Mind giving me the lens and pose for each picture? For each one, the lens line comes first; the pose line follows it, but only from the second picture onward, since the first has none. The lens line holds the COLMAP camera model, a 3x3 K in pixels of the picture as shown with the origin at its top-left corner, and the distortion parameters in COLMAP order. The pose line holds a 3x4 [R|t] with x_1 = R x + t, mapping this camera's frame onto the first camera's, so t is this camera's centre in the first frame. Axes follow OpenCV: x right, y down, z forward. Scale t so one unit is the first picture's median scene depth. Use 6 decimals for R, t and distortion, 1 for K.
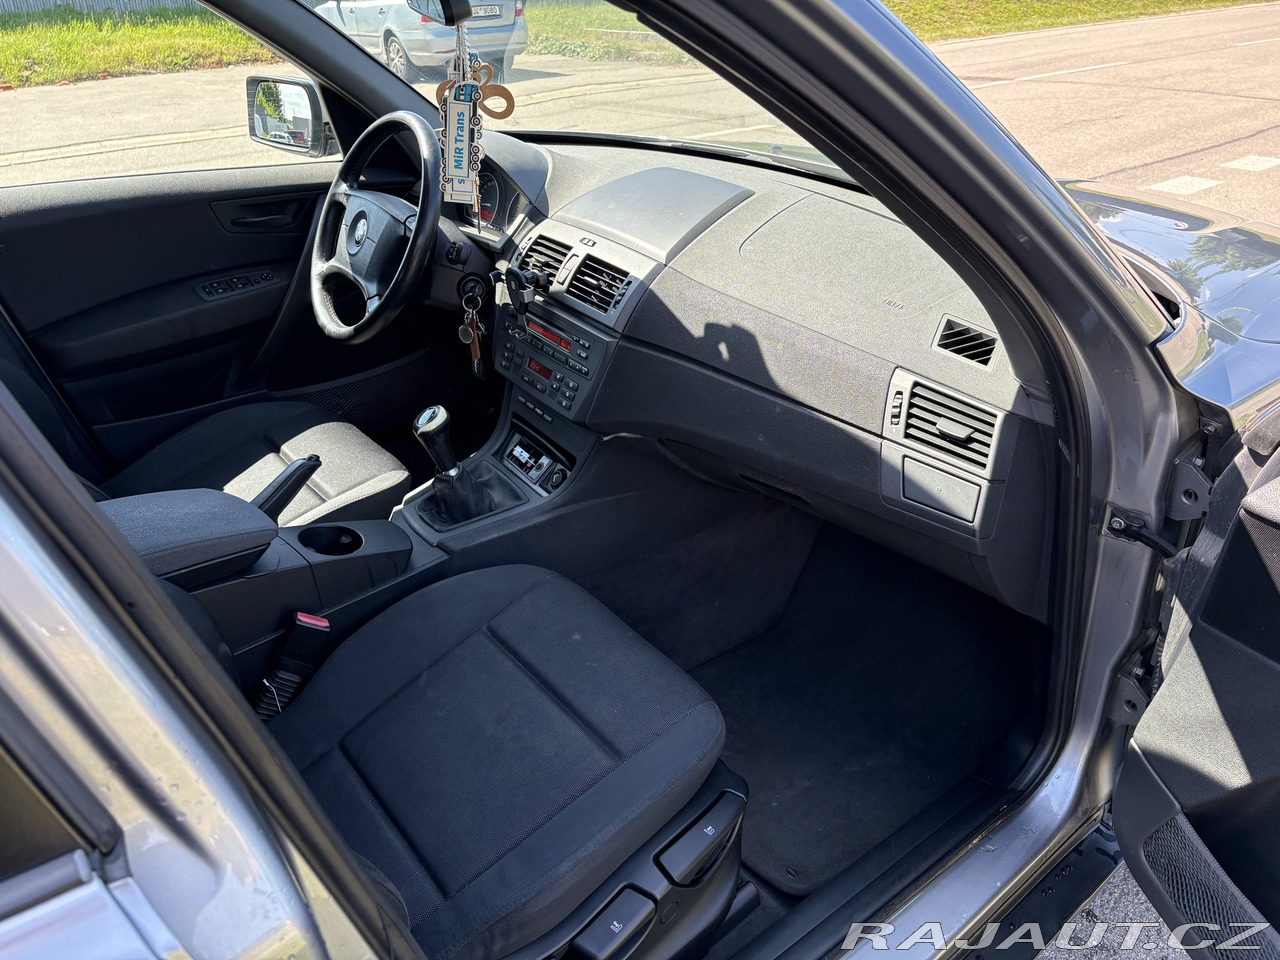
lens RADIAL K [[959.7, 0, 688.8], [0, 959.7, 450.3], [0, 0, 1]] dist [0.062482, -0.069965]
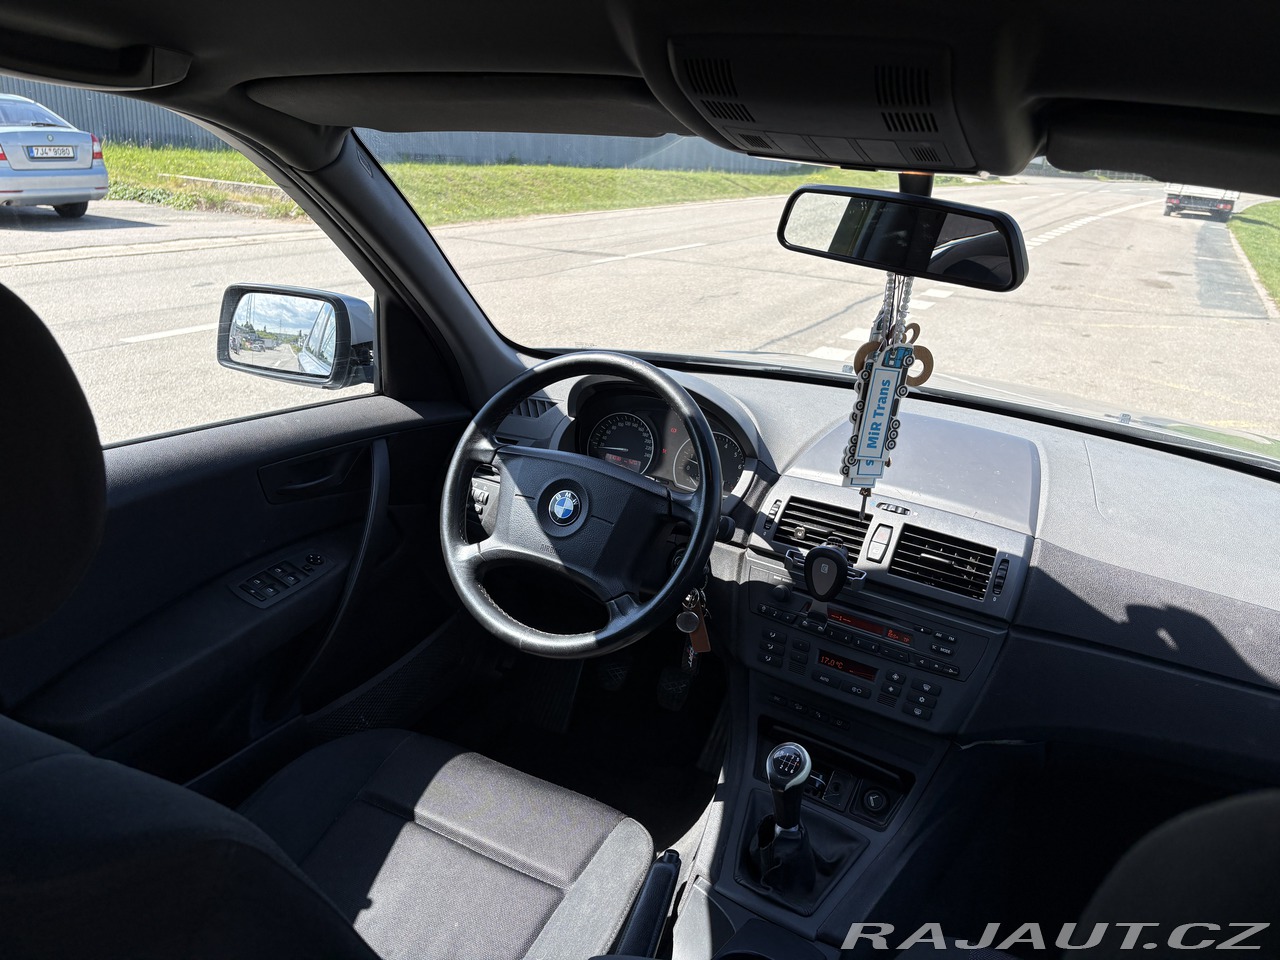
lens RADIAL K [[937.4, 0, 640.0], [0, 937.4, 480.0], [0, 0, 1]] dist [0.072710, -0.109227]
pose [[0.898772, -0.066337, 0.433369, -0.612366], [0.112638, 0.990245, -0.082024, -0.184094], [-0.423700, 0.122534, 0.897476, 0.324630]]
